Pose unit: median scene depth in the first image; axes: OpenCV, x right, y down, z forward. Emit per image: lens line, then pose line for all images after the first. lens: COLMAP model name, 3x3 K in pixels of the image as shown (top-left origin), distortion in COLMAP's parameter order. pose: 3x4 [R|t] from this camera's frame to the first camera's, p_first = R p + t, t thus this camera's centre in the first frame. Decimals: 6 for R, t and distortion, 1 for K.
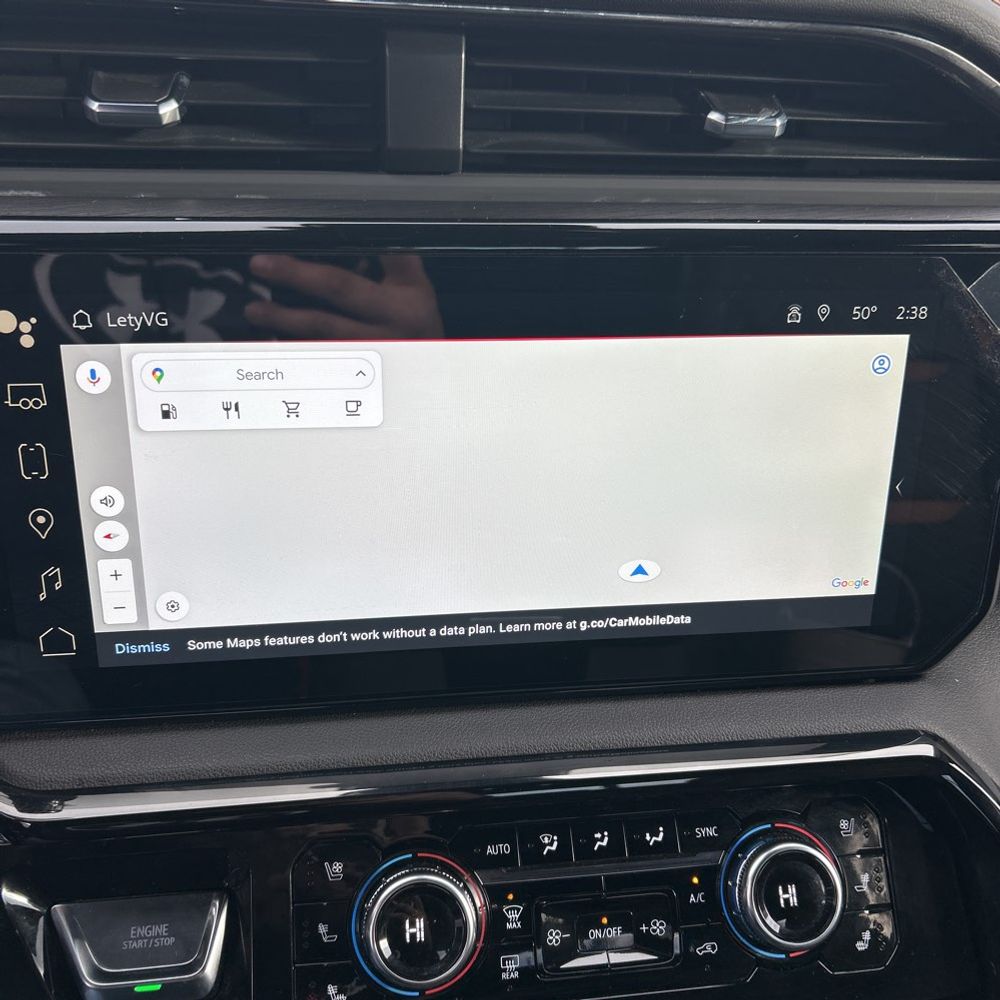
lens RADIAL K [[991.0, 0, 500.7], [0, 991.0, 484.2], [0, 0, 1]] dist [0.030361, -0.030752]
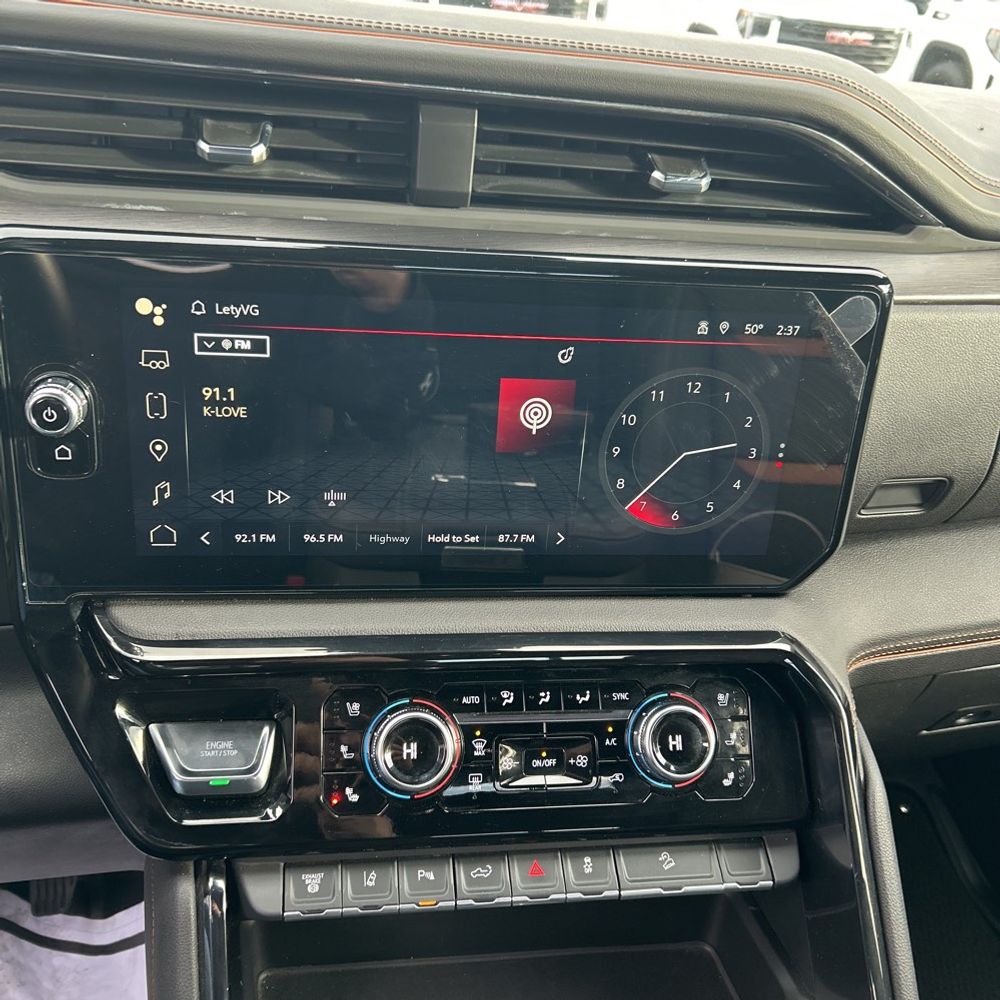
lens RADIAL K [[991.0, 0, 500.7], [0, 991.0, 484.2], [0, 0, 1]] dist [0.030361, -0.030752]
pose [[0.997945, 0.049717, 0.040432, -0.032263], [-0.051855, 0.997212, 0.053665, -0.011547], [-0.037651, -0.055652, 0.997740, -0.375817]]
